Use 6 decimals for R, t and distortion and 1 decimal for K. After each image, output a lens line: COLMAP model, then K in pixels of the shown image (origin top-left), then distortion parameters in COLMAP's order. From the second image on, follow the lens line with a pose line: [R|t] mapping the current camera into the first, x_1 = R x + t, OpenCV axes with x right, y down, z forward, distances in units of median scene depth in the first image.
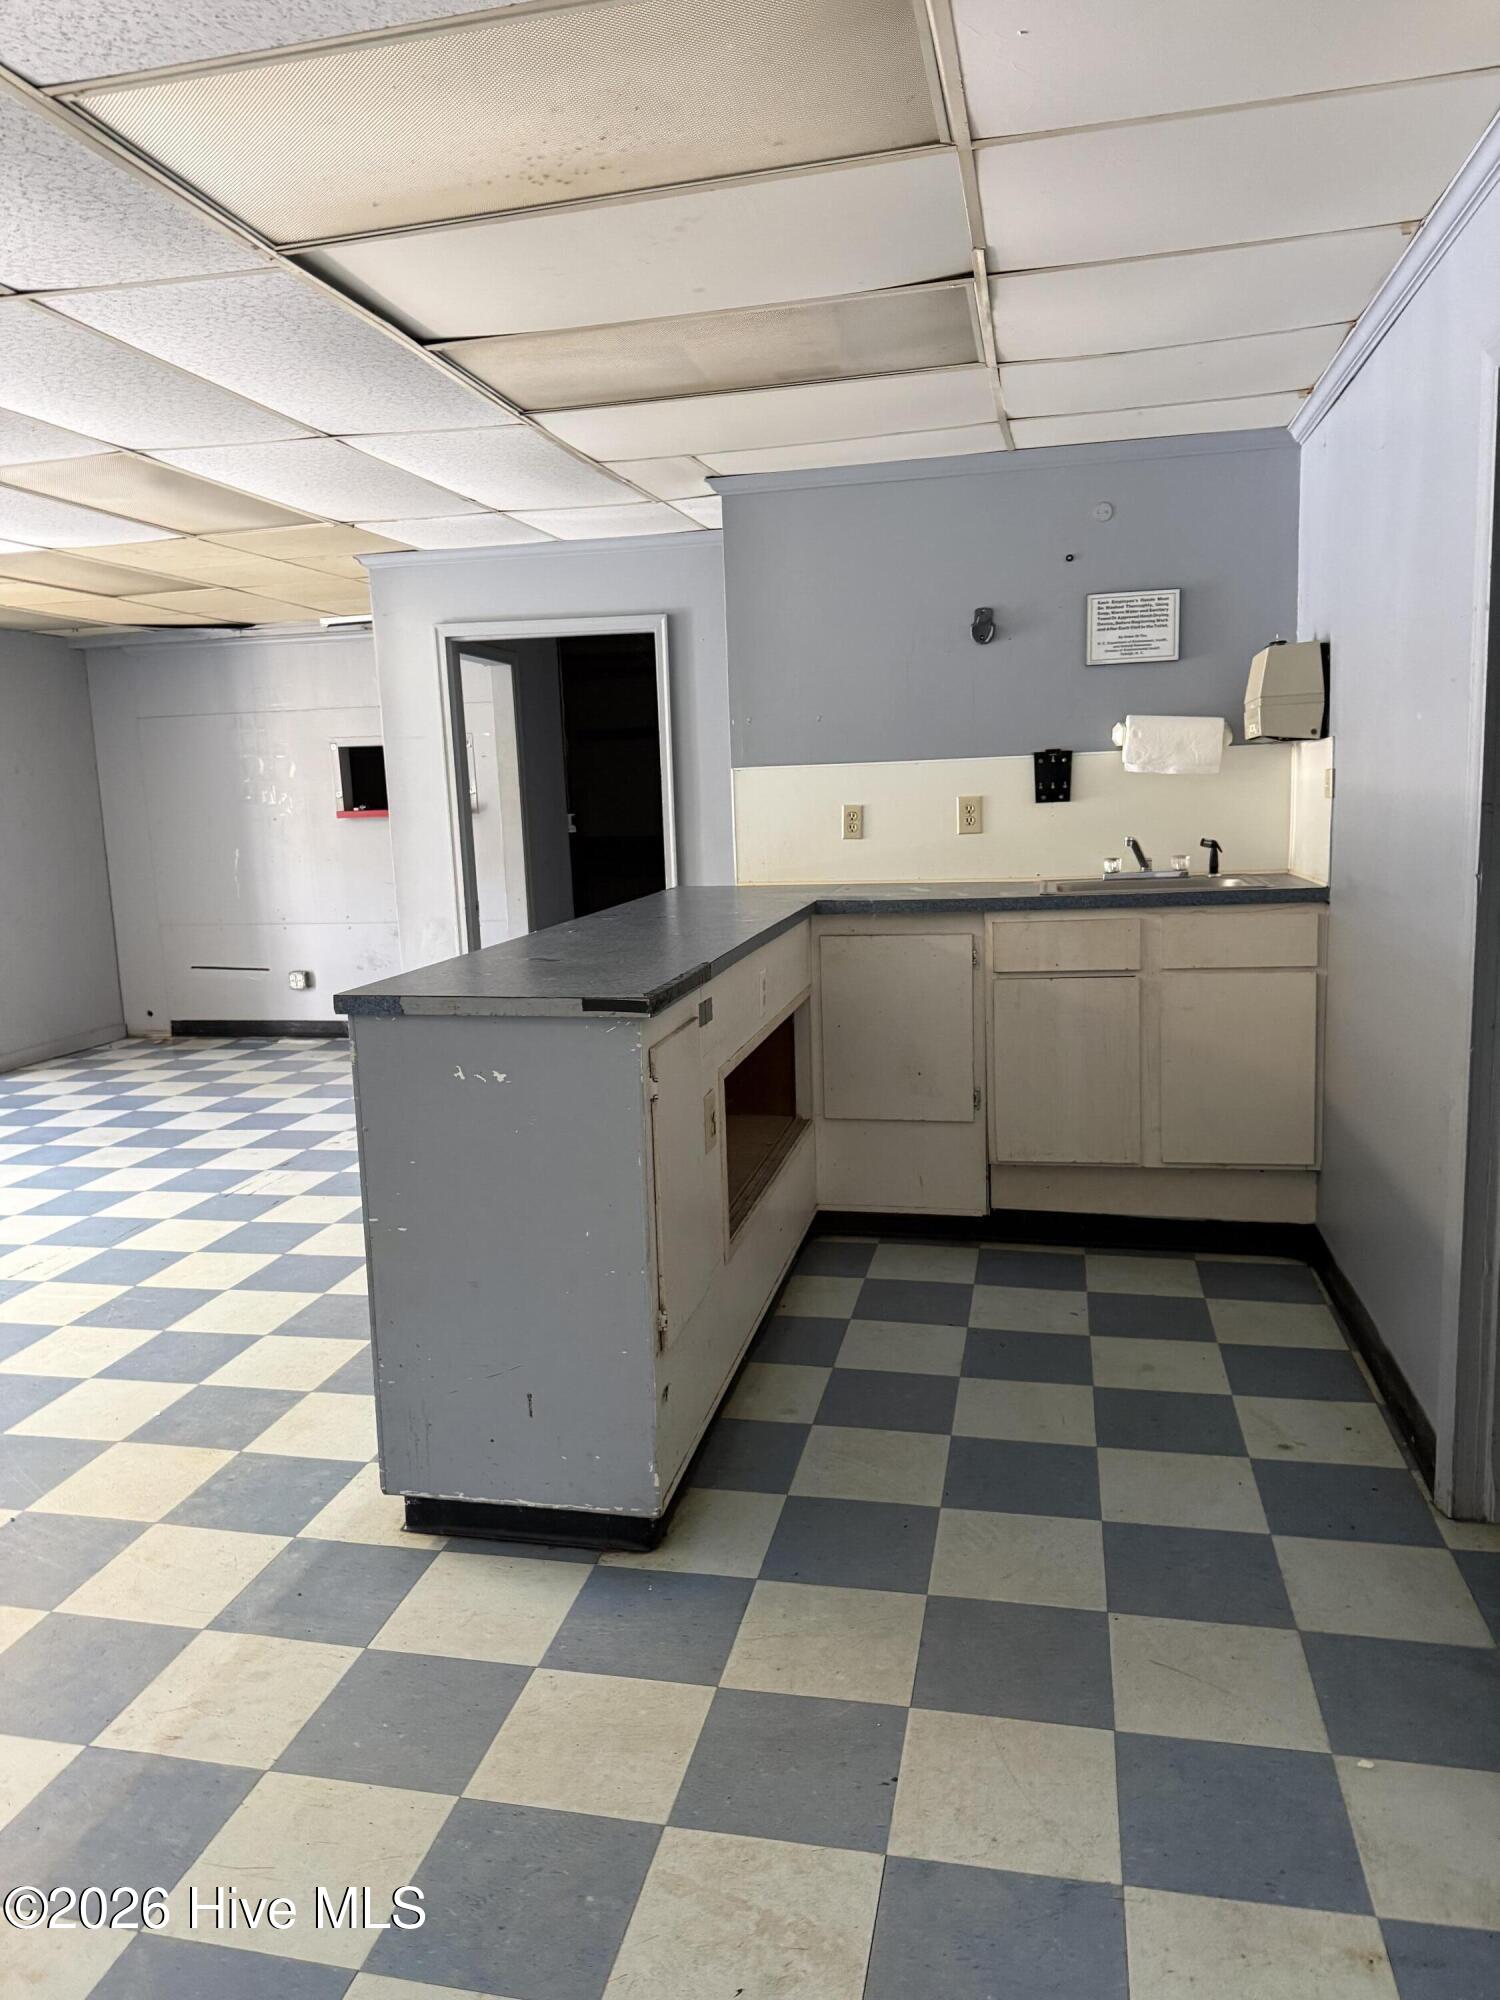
lens RADIAL K [[1407.5, 0, 728.8], [0, 1407.5, 1000.0], [0, 0, 1]] dist [0.044293, -0.028954]
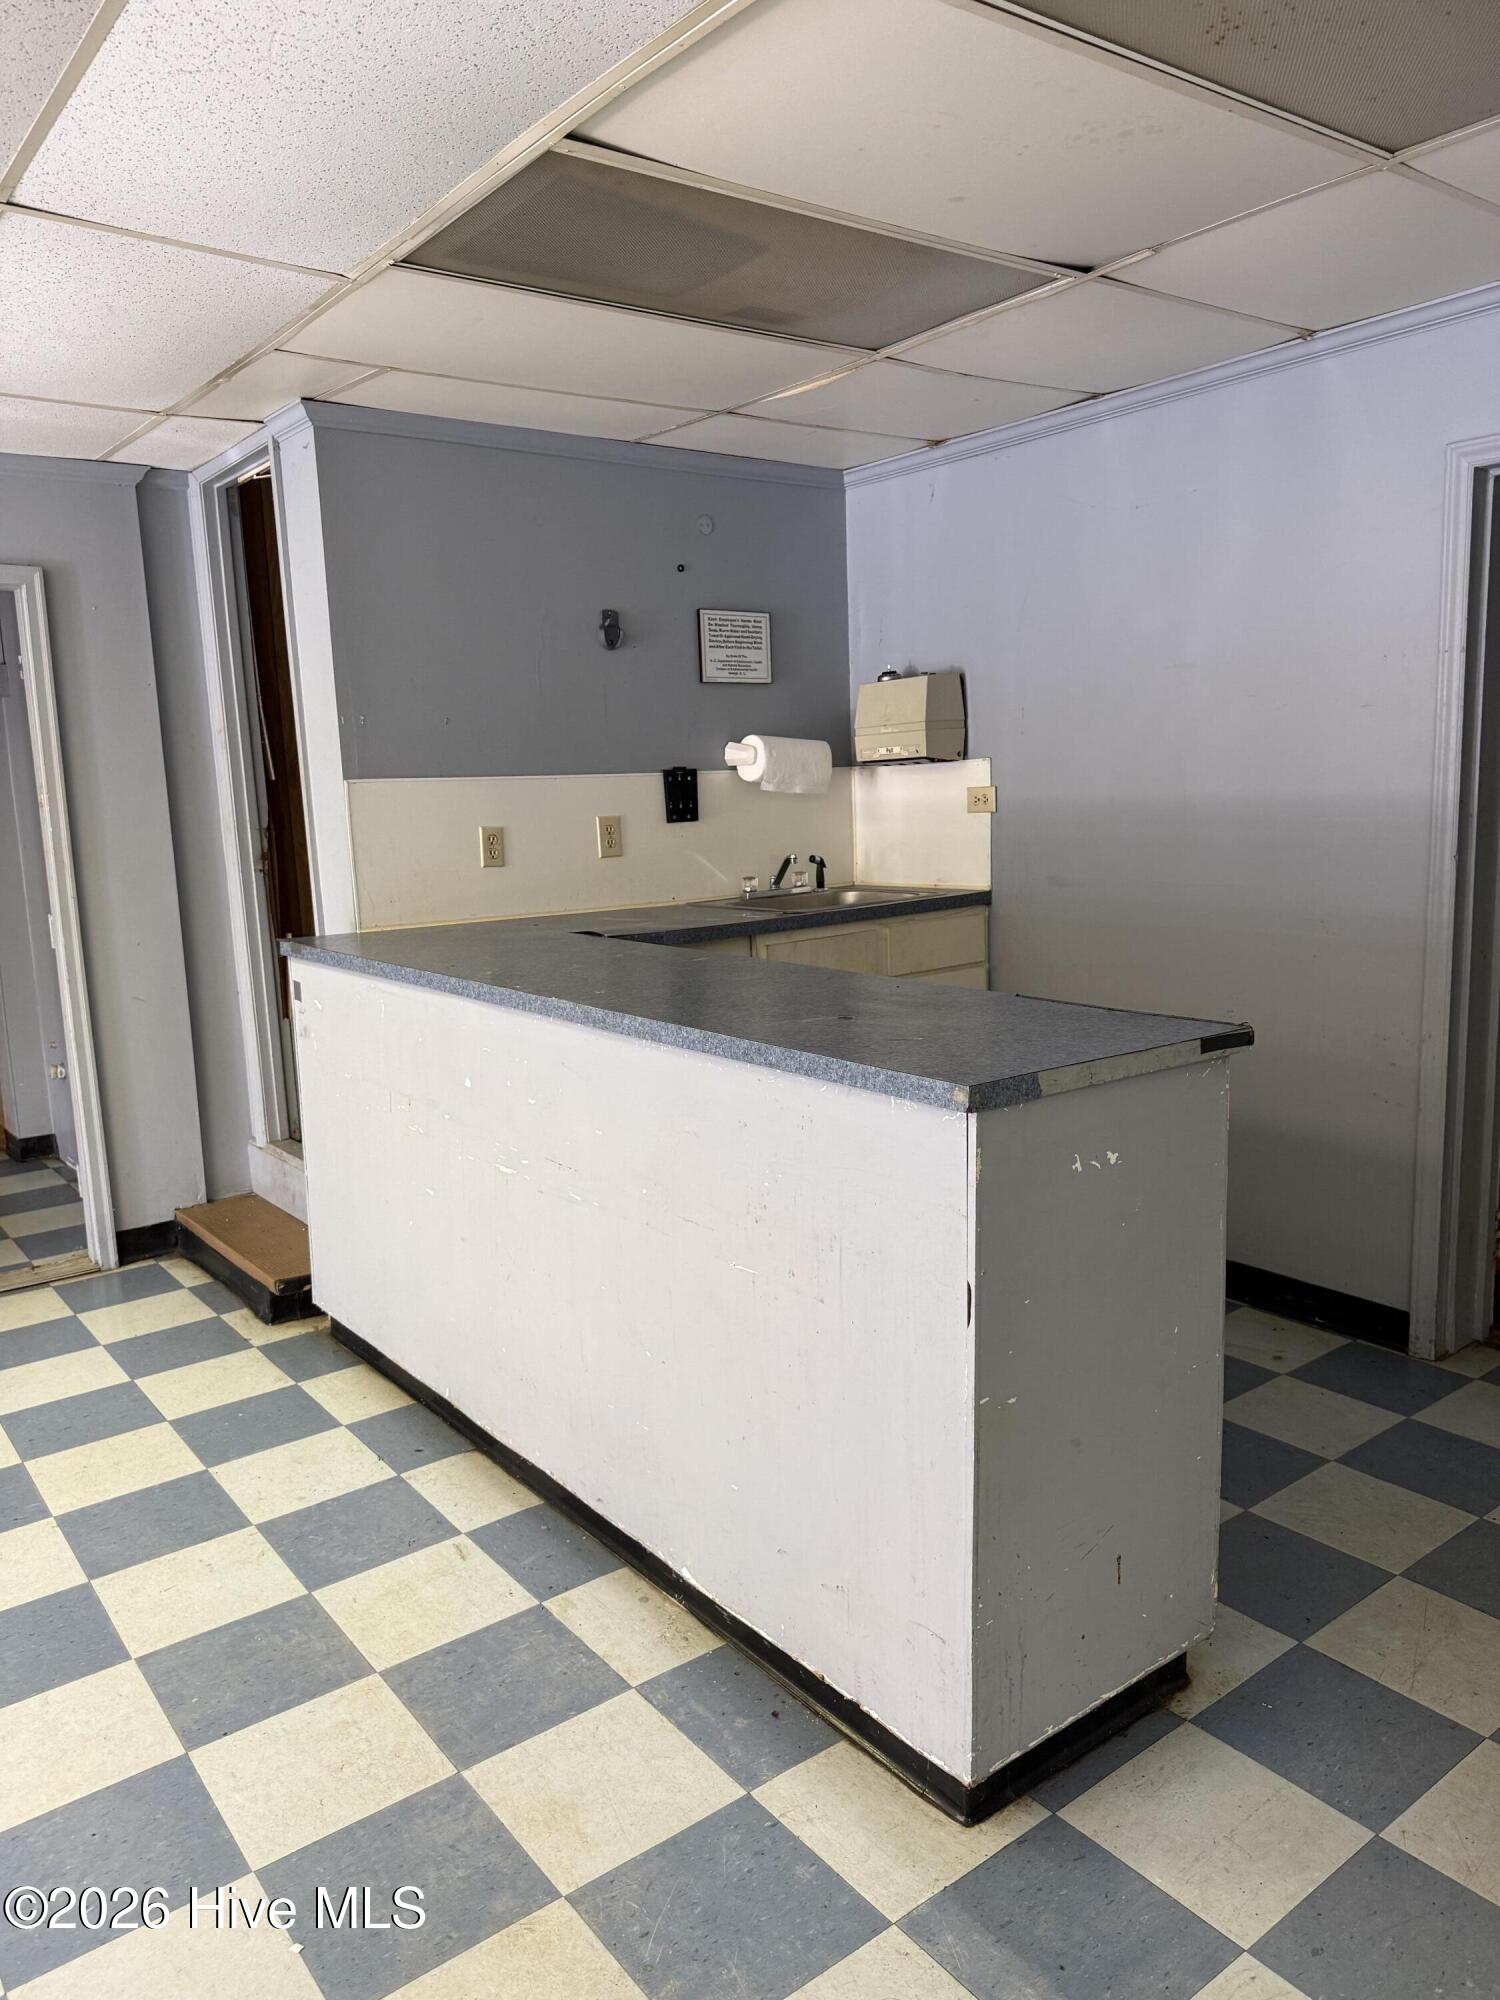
lens RADIAL K [[1407.5, 0, 742.9], [0, 1407.5, 1010.6], [0, 0, 1]] dist [0.044293, -0.028954]
pose [[0.639934, -0.108950, 0.760667, -0.512405], [0.124916, 0.991480, 0.036920, -0.046194], [-0.758209, 0.071393, 0.648091, 0.379937]]
